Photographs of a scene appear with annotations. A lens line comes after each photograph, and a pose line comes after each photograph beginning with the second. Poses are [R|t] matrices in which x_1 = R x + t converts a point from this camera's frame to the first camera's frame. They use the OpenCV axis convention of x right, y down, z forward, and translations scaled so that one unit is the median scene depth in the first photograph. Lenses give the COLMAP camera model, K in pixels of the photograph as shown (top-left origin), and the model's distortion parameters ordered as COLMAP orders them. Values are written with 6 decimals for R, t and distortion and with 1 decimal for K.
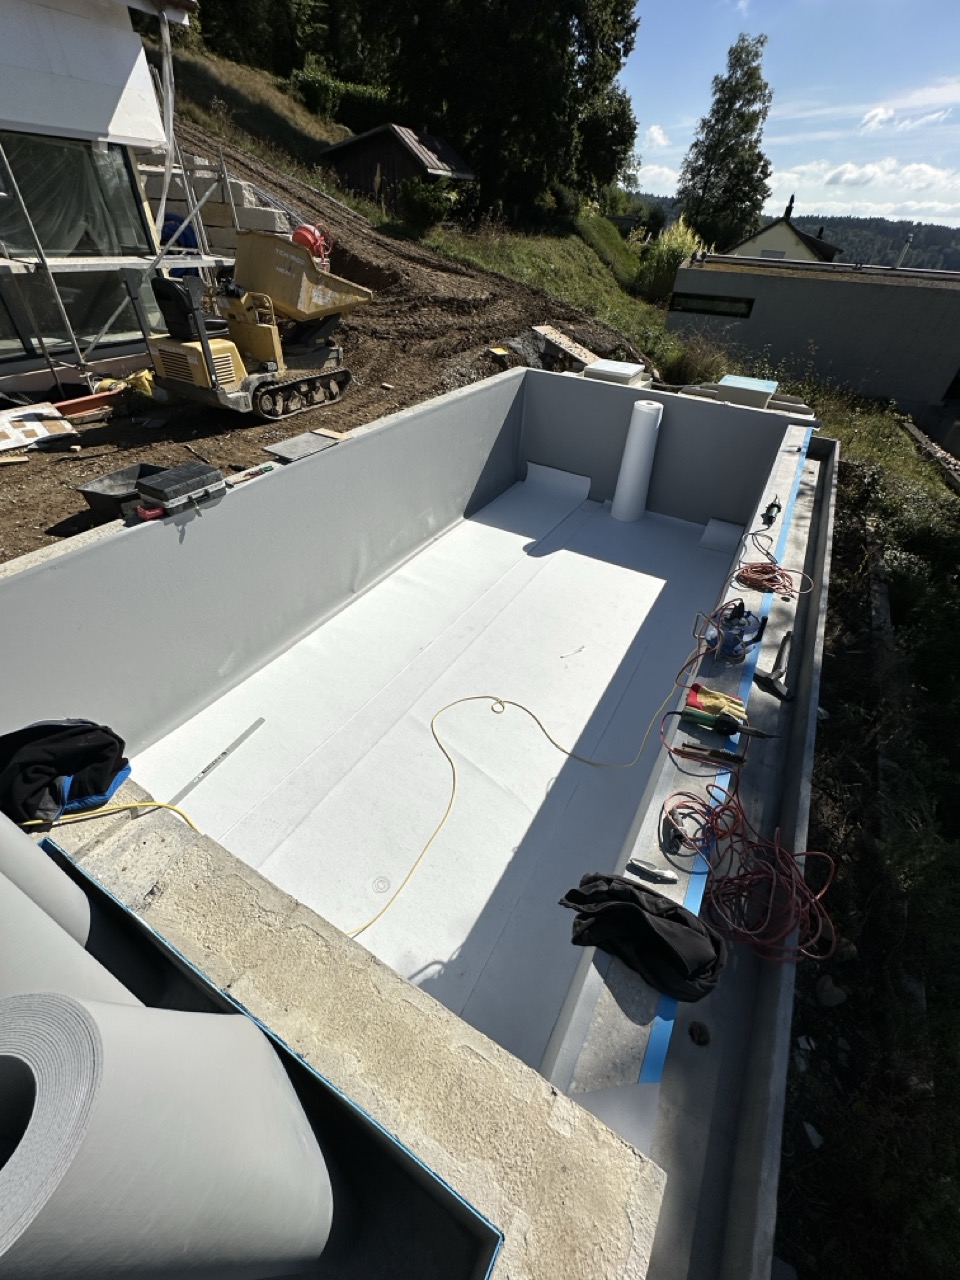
lens RADIAL K [[514.3, 0, 480.0], [0, 514.3, 640.0], [0, 0, 1]] dist [-0.000646, 0.000317]
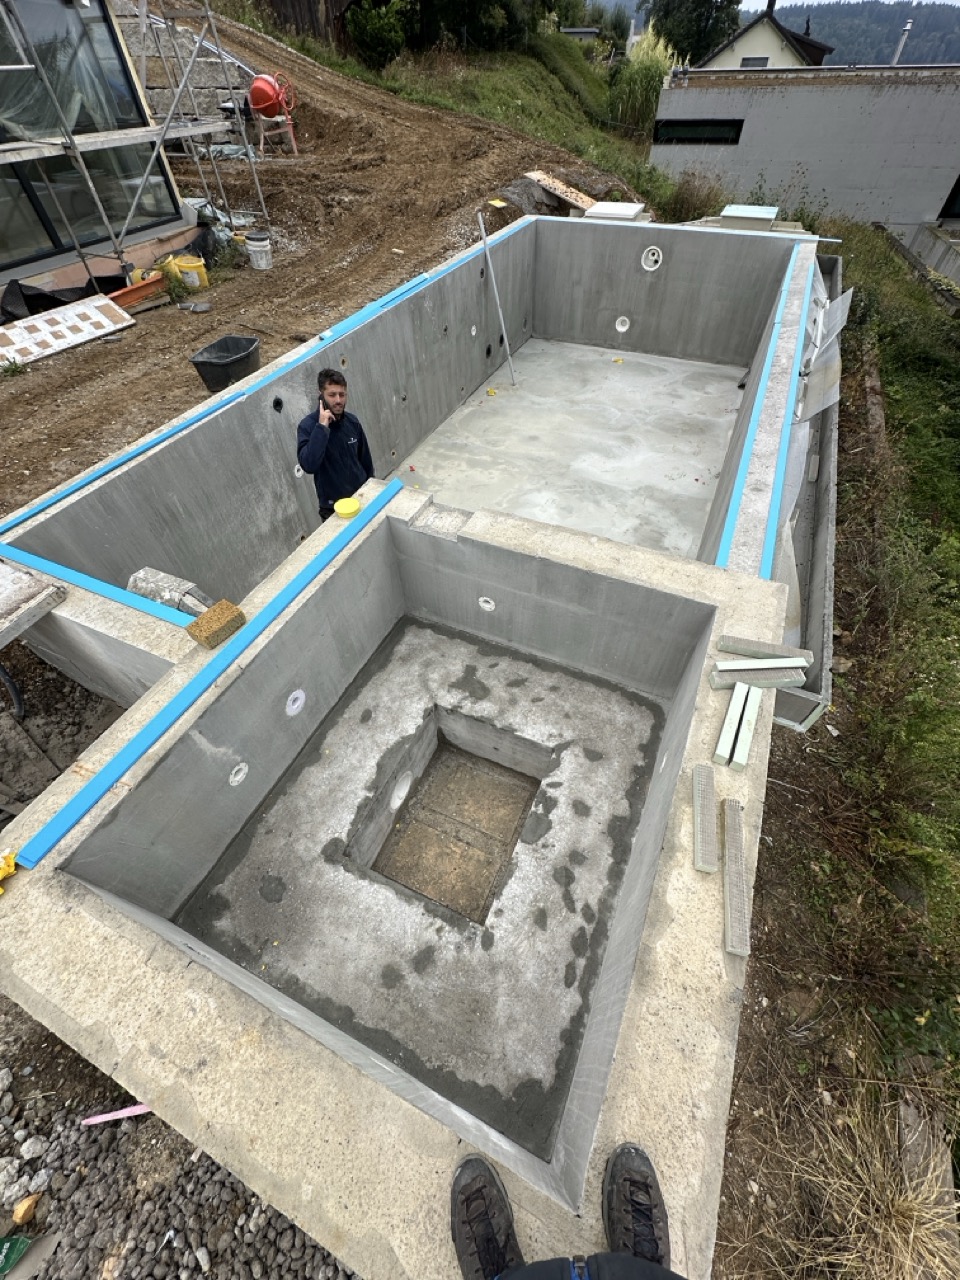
lens RADIAL K [[514.3, 0, 480.0], [0, 514.3, 640.0], [0, 0, 1]] dist [-0.000646, 0.000317]
pose [[0.993453, -0.113854, 0.009394, -0.089692], [0.110592, 0.979082, 0.170786, 0.077583], [-0.028642, -0.168629, 0.985263, -0.101307]]
